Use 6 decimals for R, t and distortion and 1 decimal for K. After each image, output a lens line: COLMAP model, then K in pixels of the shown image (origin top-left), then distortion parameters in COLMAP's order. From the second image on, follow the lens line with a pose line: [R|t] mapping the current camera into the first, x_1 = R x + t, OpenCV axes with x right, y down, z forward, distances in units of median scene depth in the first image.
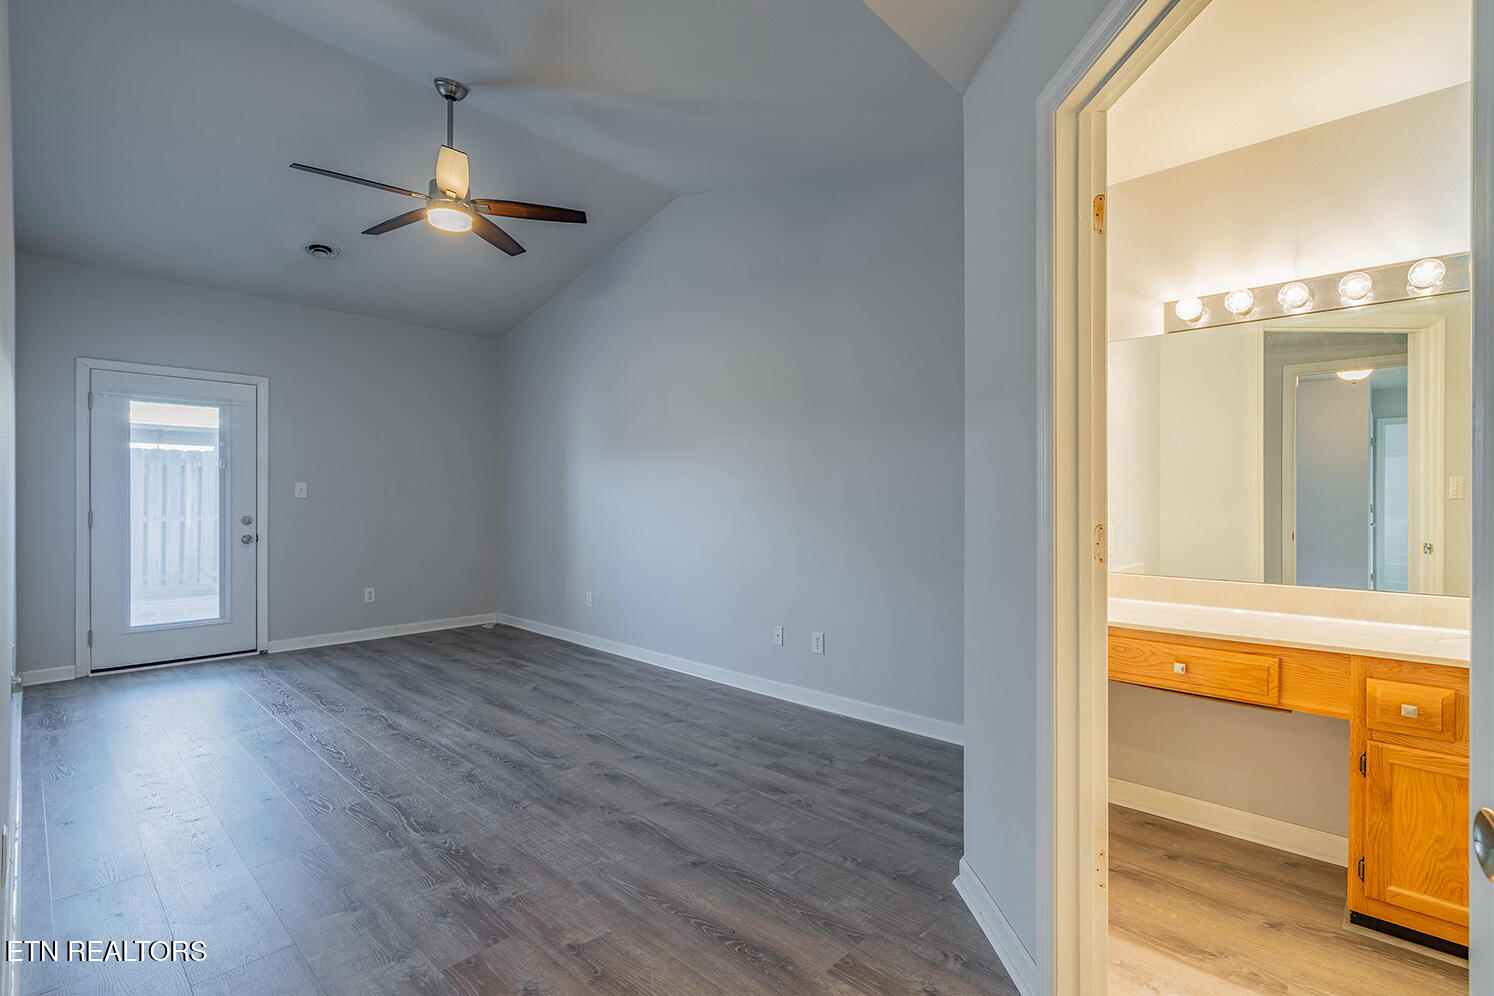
lens RADIAL K [[688.1, 0, 772.0], [0, 688.1, 497.3], [0, 0, 1]] dist [-0.001593, -0.001281]
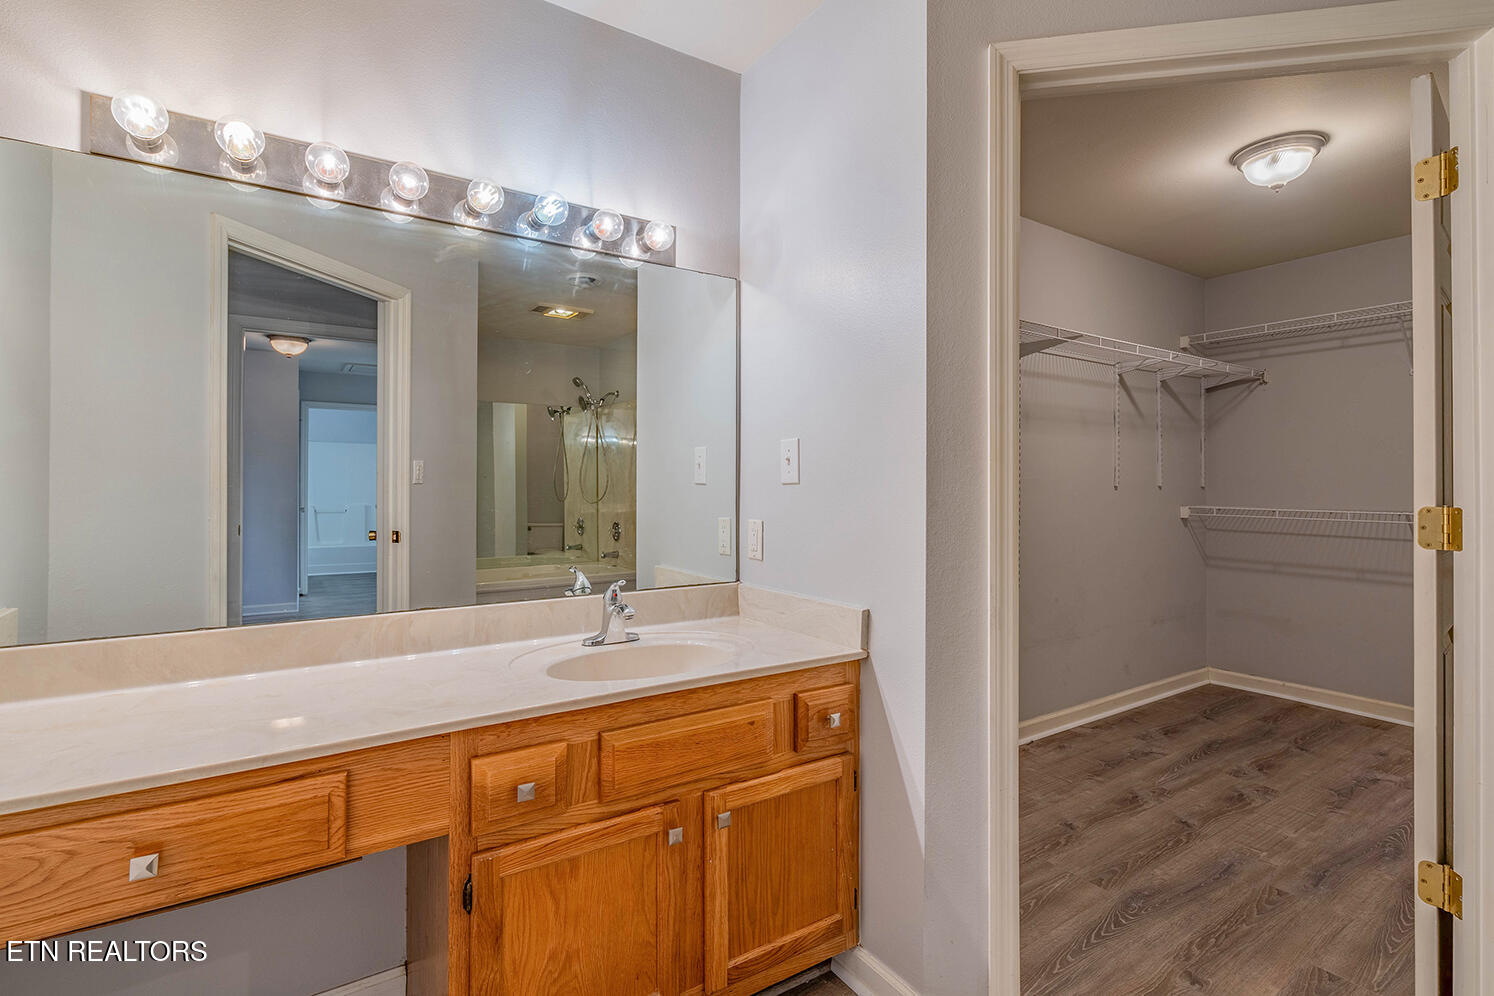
lens RADIAL K [[711.7, 0, 756.1], [0, 711.7, 479.7], [0, 0, 1]] dist [-0.004399, -0.001774]
pose [[0.240579, 0.007336, 0.970602, 0.279557], [-0.003708, 0.999971, -0.006639, 0.003134], [-0.970622, -0.002002, 0.240600, 0.579278]]
